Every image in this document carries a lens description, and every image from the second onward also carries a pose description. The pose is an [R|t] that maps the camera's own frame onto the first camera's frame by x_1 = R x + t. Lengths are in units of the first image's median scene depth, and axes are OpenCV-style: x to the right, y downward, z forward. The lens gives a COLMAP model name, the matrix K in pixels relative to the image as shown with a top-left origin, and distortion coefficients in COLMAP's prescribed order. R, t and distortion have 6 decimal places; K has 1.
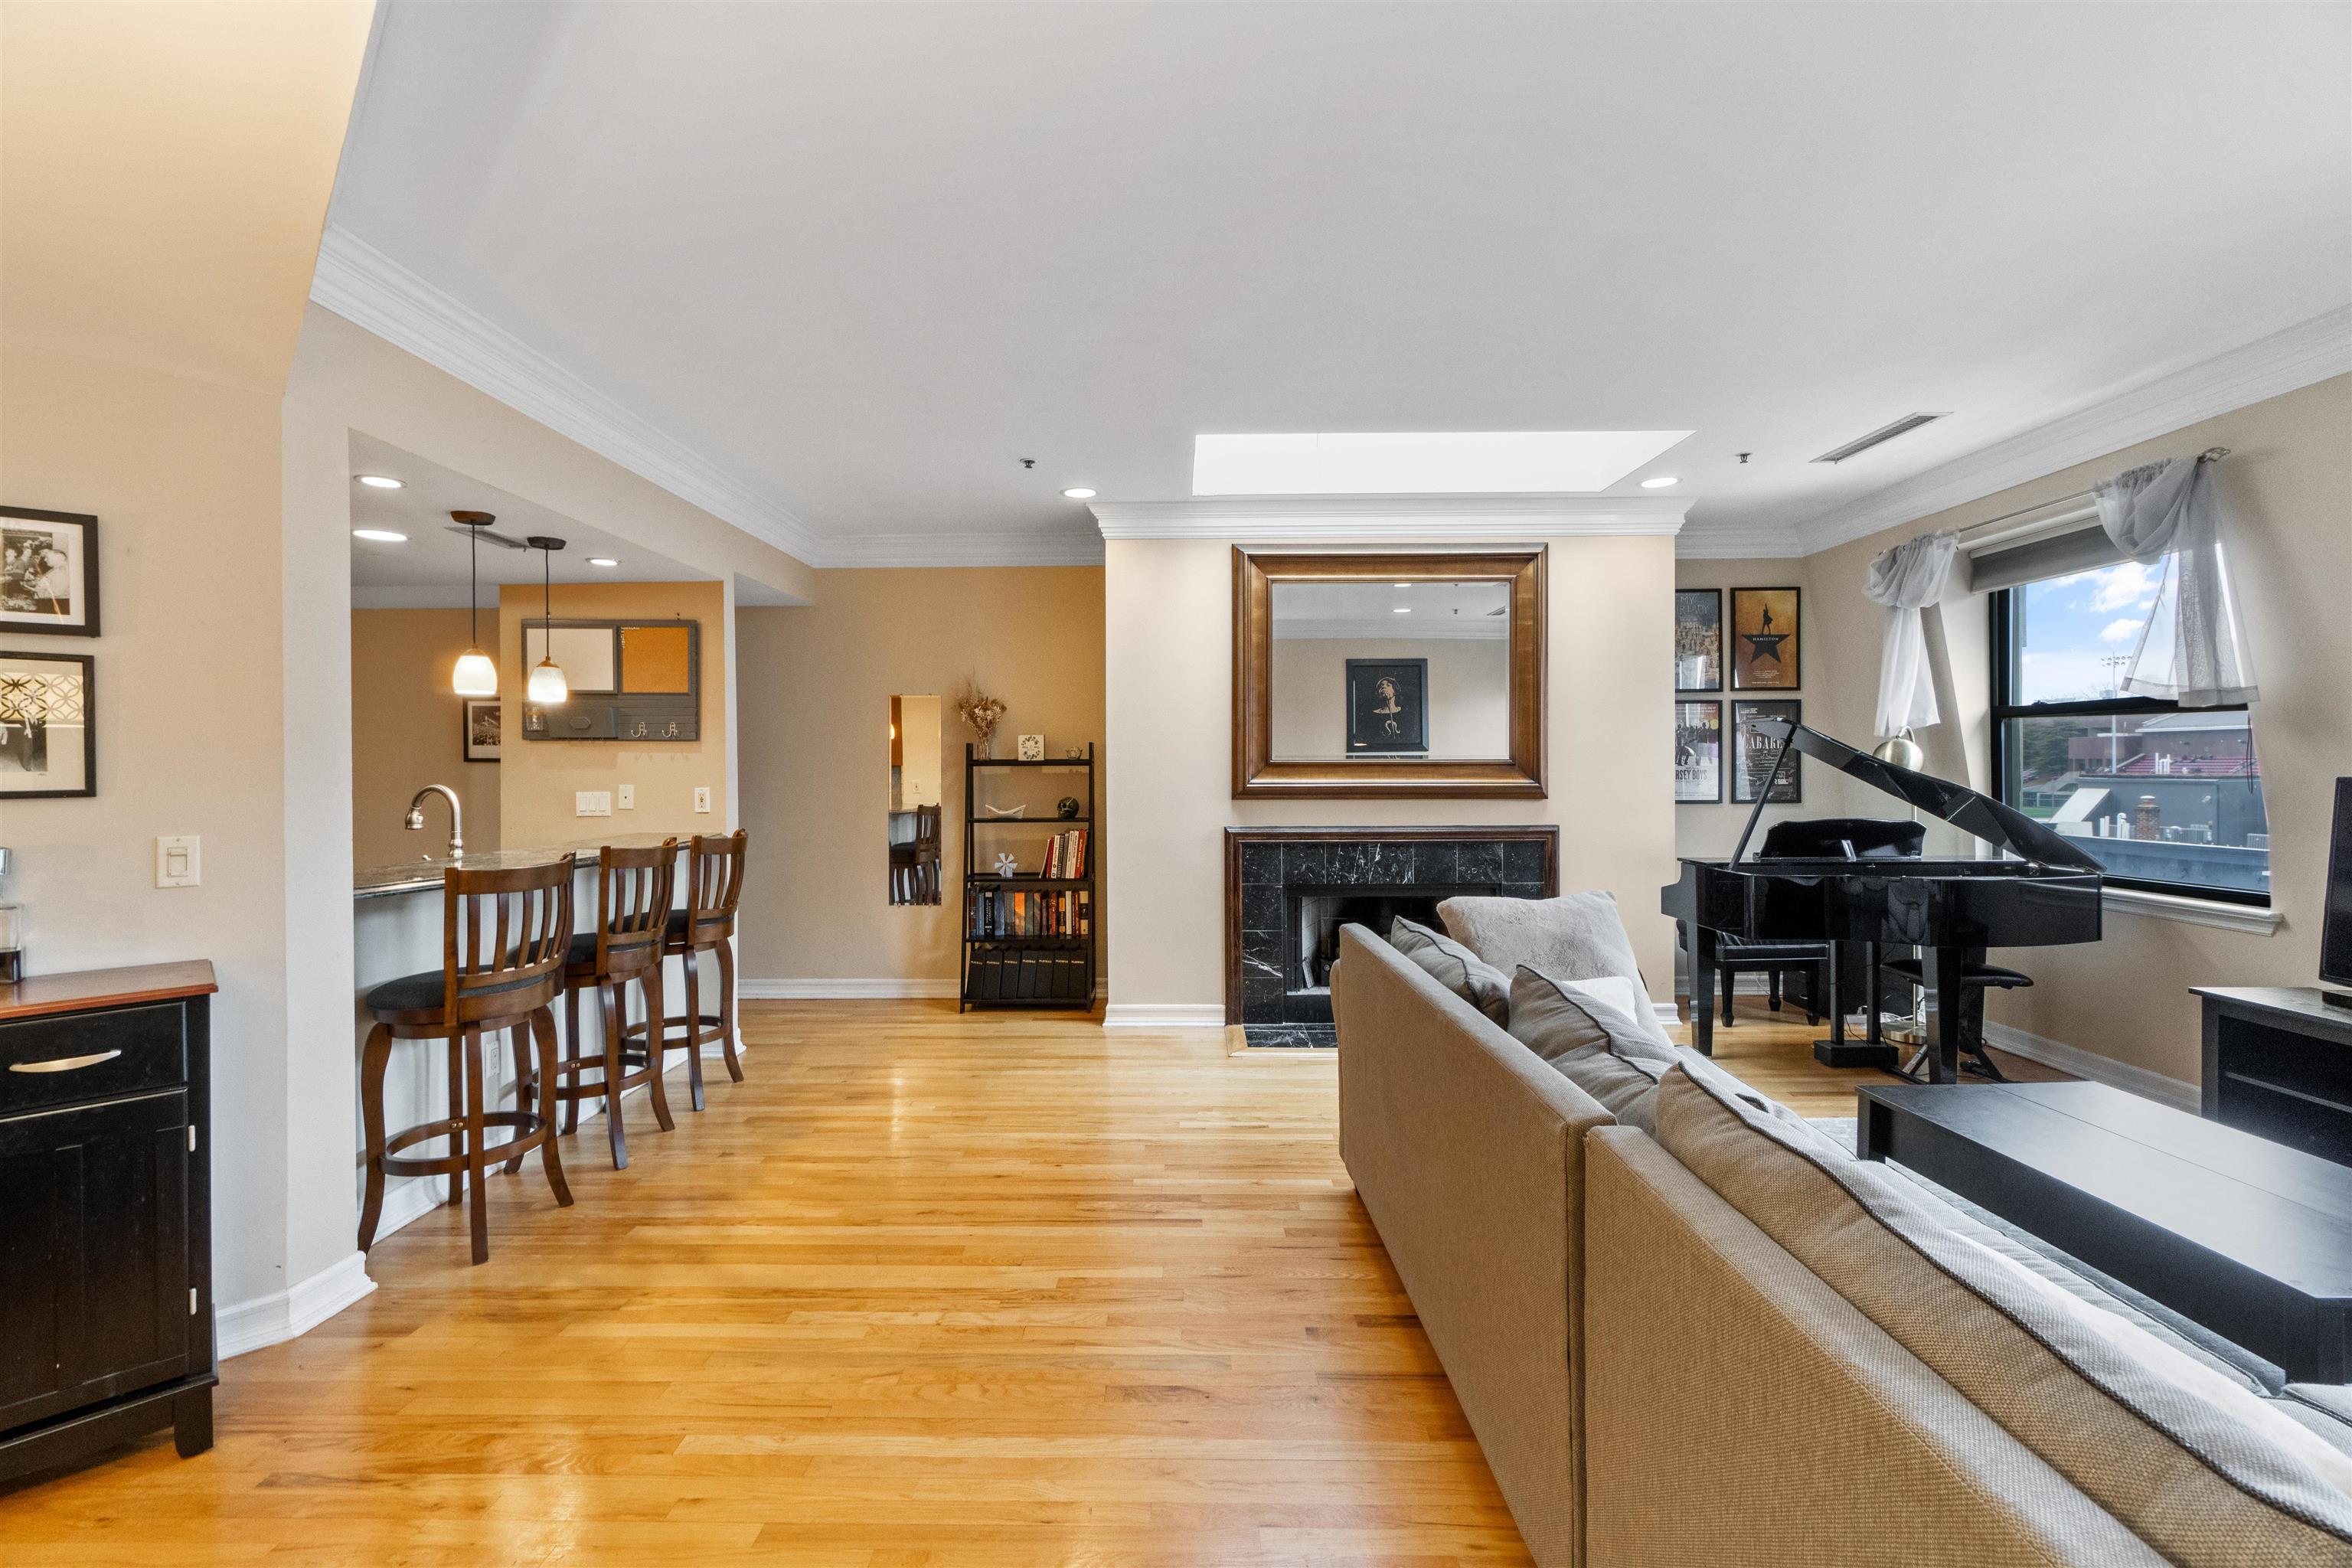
lens RADIAL K [[1019.8, 0, 1163.4], [0, 1019.8, 777.7], [0, 0, 1]] dist [0.001990, 0.000186]
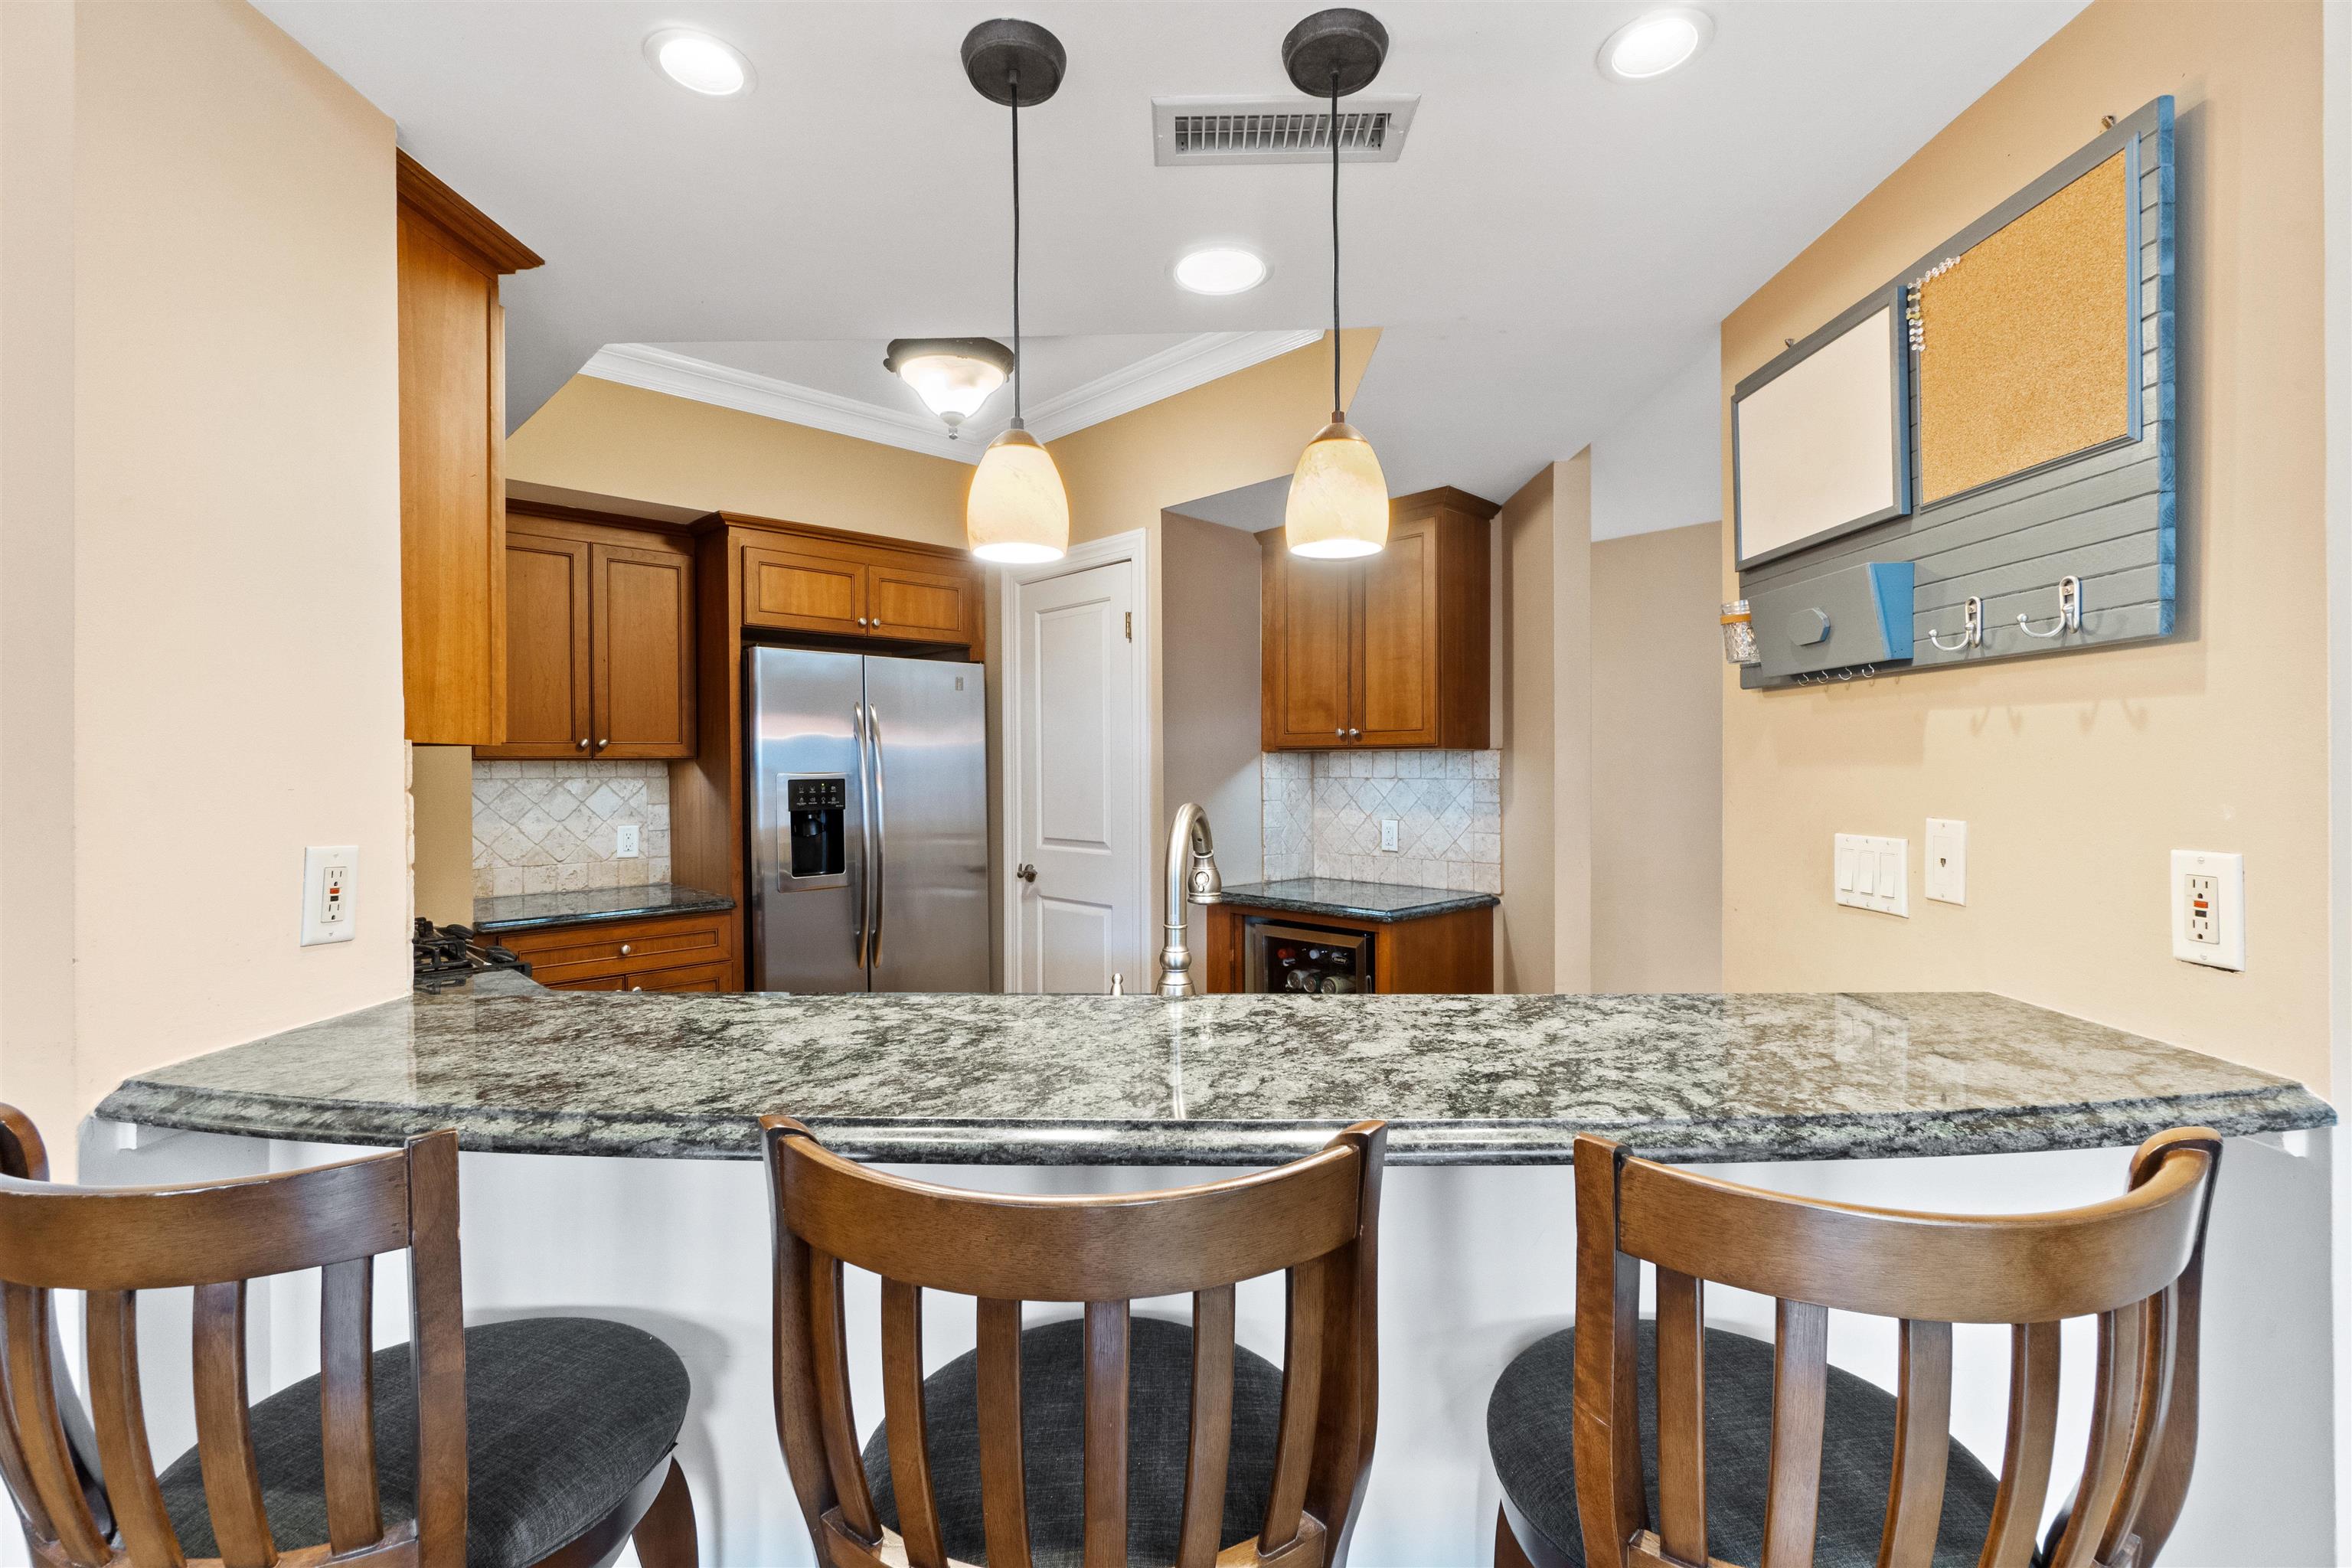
lens RADIAL K [[1018.4, 0, 1180.1], [0, 1018.4, 775.5], [0, 0, 1]] dist [-0.003380, -0.000100]
pose [[0.005862, 0.010609, -0.999927, -0.217257], [-0.005477, 0.999929, 0.010577, -0.006902], [0.999968, 0.005415, 0.005920, 0.718445]]
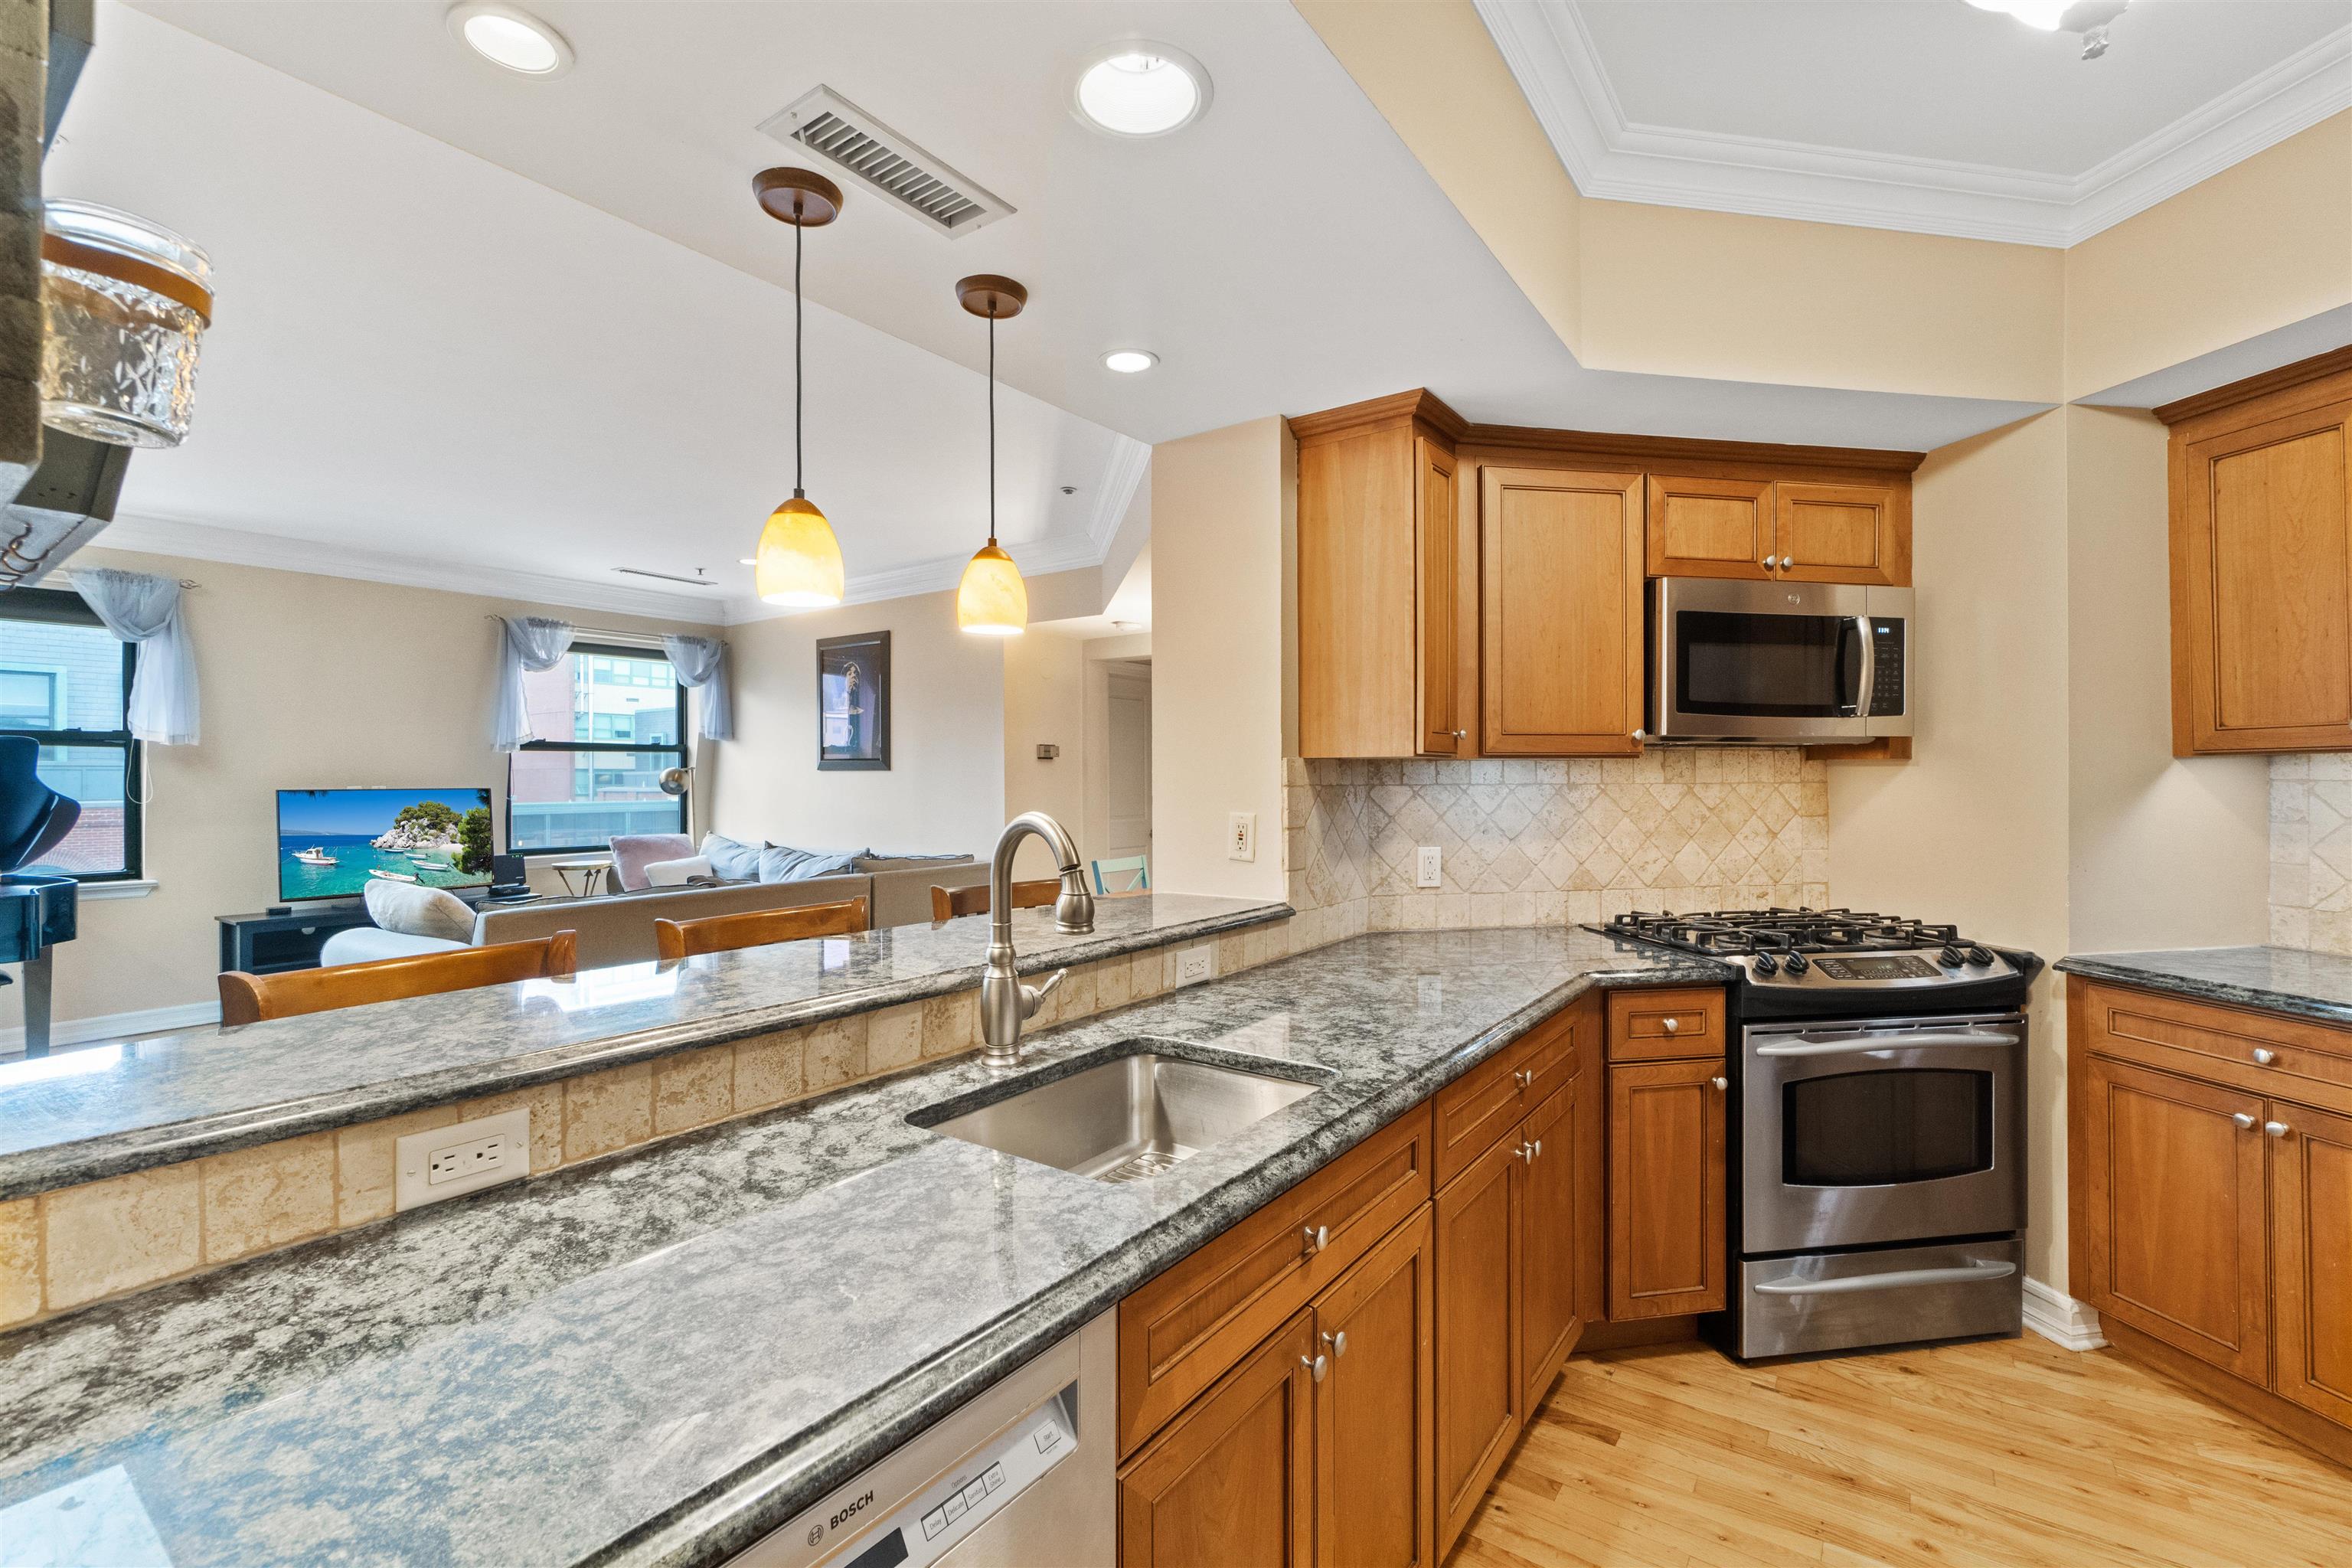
lens RADIAL K [[1028.6, 0, 1162.5], [0, 1028.6, 777.1], [0, 0, 1]] dist [-0.004239, 0.002661]
pose [[-0.816260, 0.008451, 0.577622, -0.717962], [0.014159, 0.999885, 0.005380, -0.006508], [-0.577511, 0.012569, -0.816286, 0.939391]]
